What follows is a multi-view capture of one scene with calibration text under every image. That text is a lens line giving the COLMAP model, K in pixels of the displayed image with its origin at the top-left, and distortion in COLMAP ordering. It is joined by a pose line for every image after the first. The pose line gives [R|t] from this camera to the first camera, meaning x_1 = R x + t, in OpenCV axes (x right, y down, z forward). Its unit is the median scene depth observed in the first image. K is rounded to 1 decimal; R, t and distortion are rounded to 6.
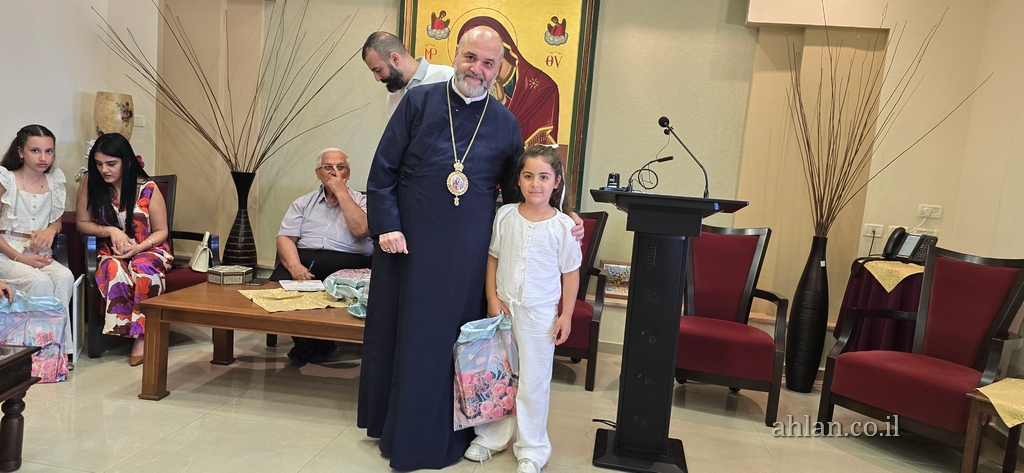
lens RADIAL K [[695.3, 0, 505.6], [0, 695.3, 243.4], [0, 0, 1]] dist [0.048092, -0.060555]
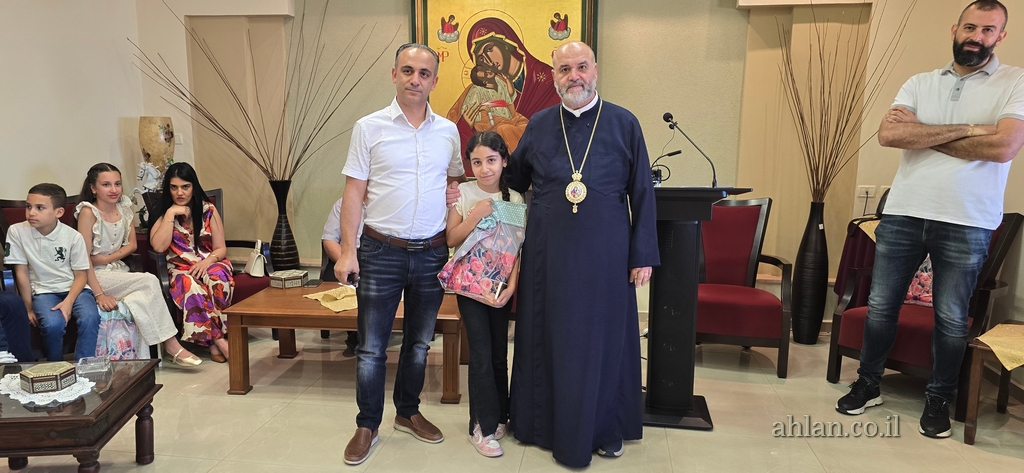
lens RADIAL K [[702.9, 0, 489.4], [0, 702.9, 242.7], [0, 0, 1]] dist [0.049395, -0.059148]
pose [[0.996962, -0.075978, -0.017138, -0.045424], [0.076739, 0.995833, 0.049281, -0.039859], [0.013322, -0.050446, 0.998638, -0.110862]]
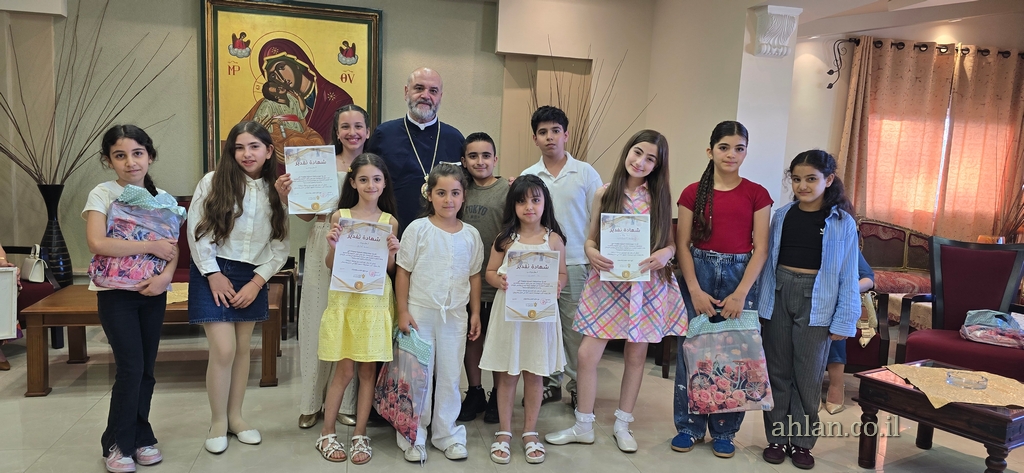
lens RADIAL K [[708.4, 0, 512.6], [0, 708.4, 241.8], [0, 0, 1]] dist [0.048561, -0.062656]
pose [[0.926446, -0.084575, 0.366803, -0.157904], [0.073546, 0.996322, 0.043966, -0.015511], [-0.369173, -0.013755, 0.929259, -0.276225]]
